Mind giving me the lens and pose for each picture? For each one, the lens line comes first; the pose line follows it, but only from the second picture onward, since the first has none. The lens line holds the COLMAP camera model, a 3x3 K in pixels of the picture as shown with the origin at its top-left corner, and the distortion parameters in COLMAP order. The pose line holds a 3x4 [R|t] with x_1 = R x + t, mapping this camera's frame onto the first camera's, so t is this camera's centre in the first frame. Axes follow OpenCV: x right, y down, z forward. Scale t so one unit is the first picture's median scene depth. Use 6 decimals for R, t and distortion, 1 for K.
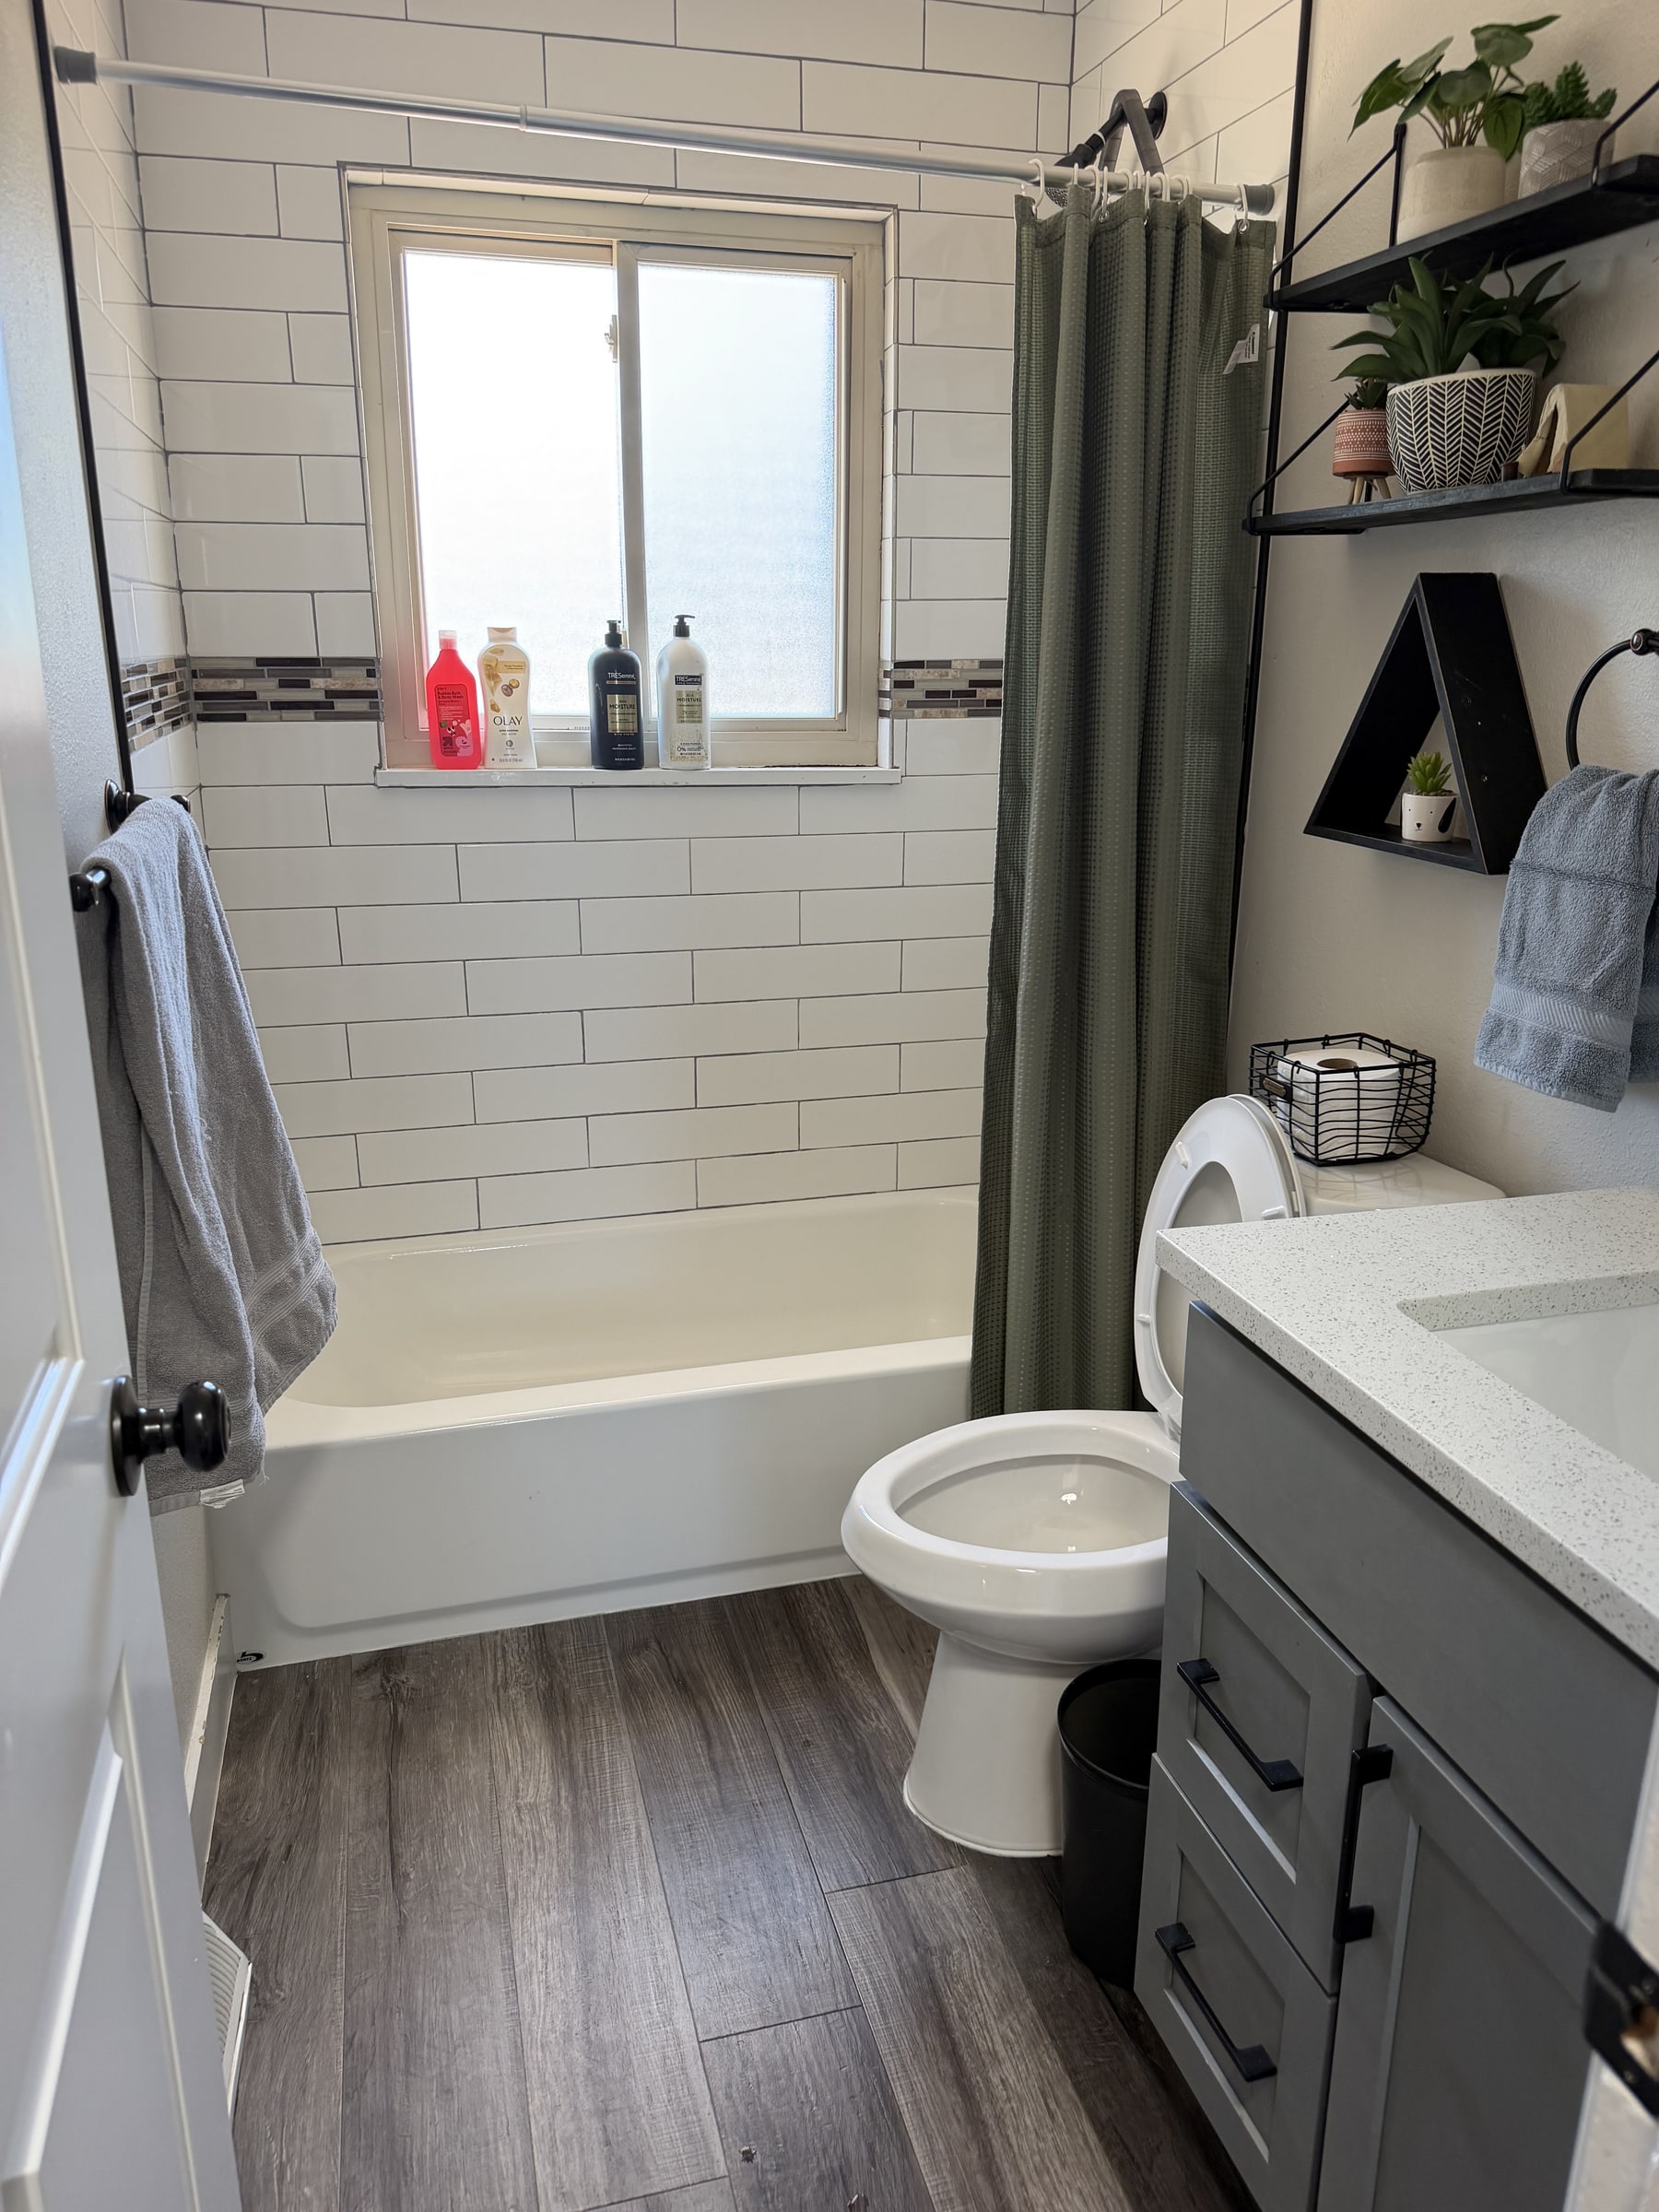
lens RADIAL K [[1572.0, 0, 838.6], [0, 1572.0, 1095.1], [0, 0, 1]] dist [0.030932, -0.027637]
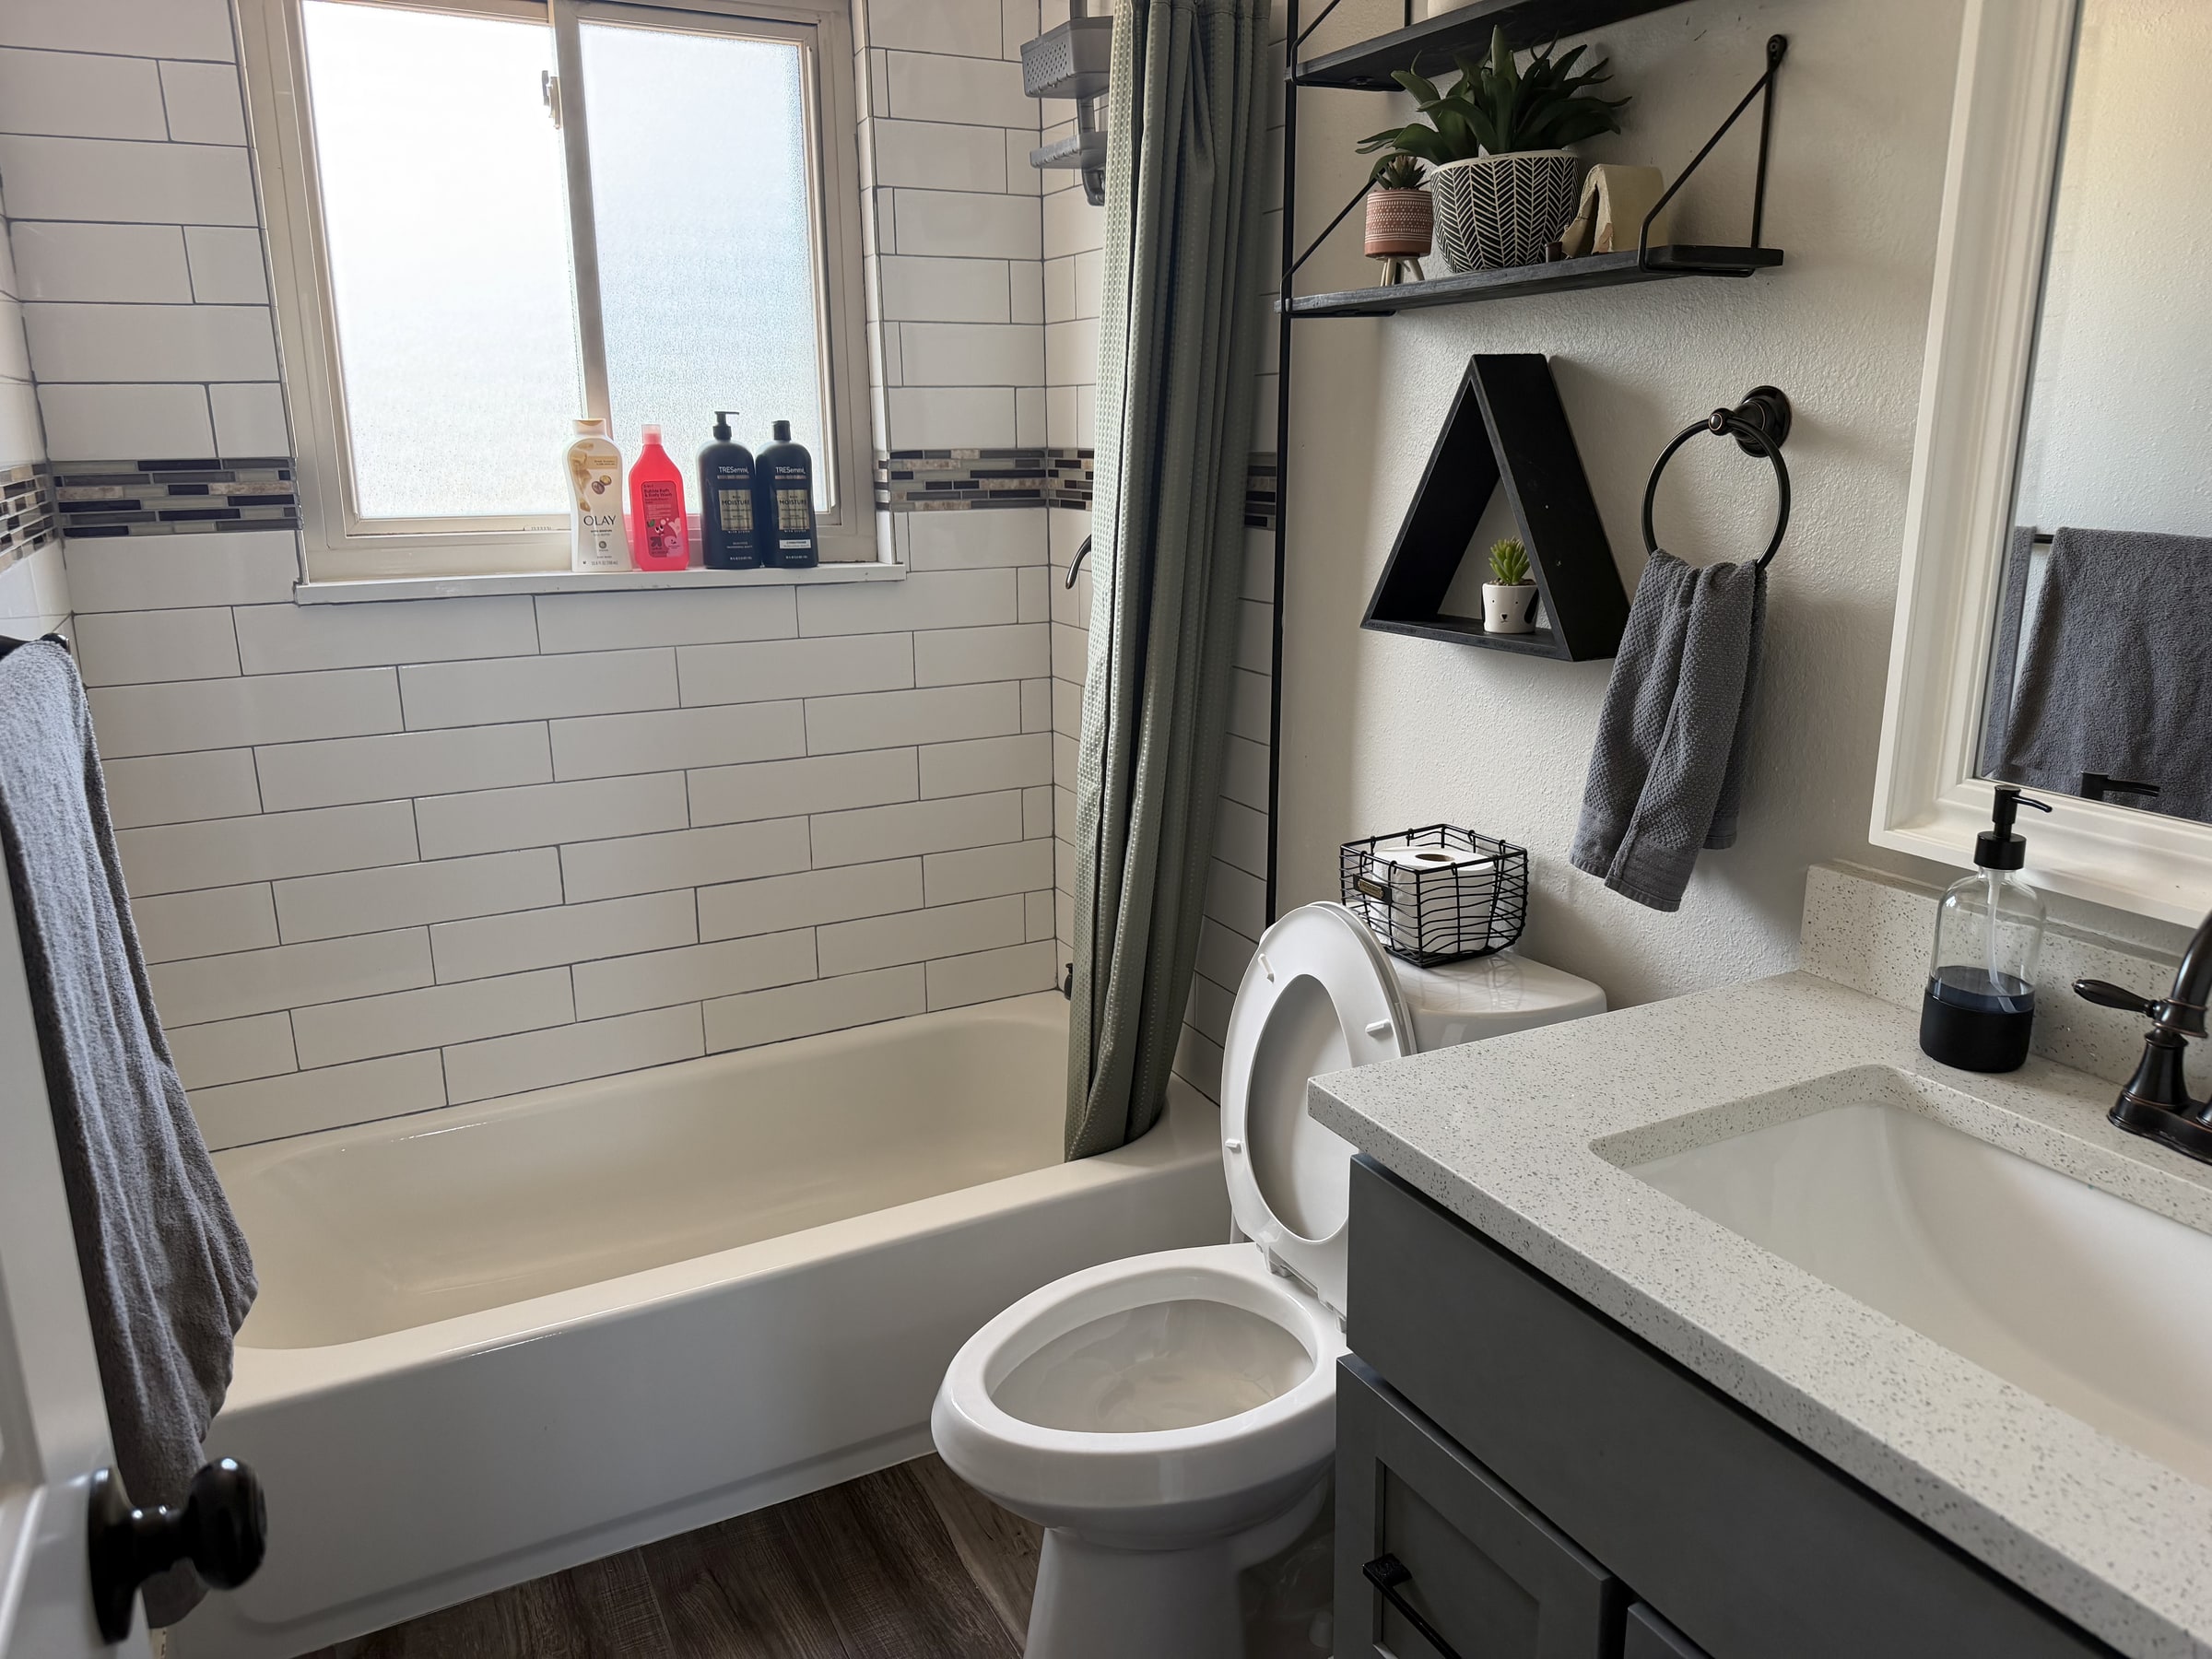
lens RADIAL K [[1572.0, 0, 1114.0], [0, 1572.0, 823.8], [0, 0, 1]] dist [0.030932, -0.027637]
pose [[0.977713, -0.064388, 0.199826, -0.048699], [0.071142, 0.997106, -0.026793, -0.028050], [-0.197523, 0.040412, 0.979465, 0.091091]]
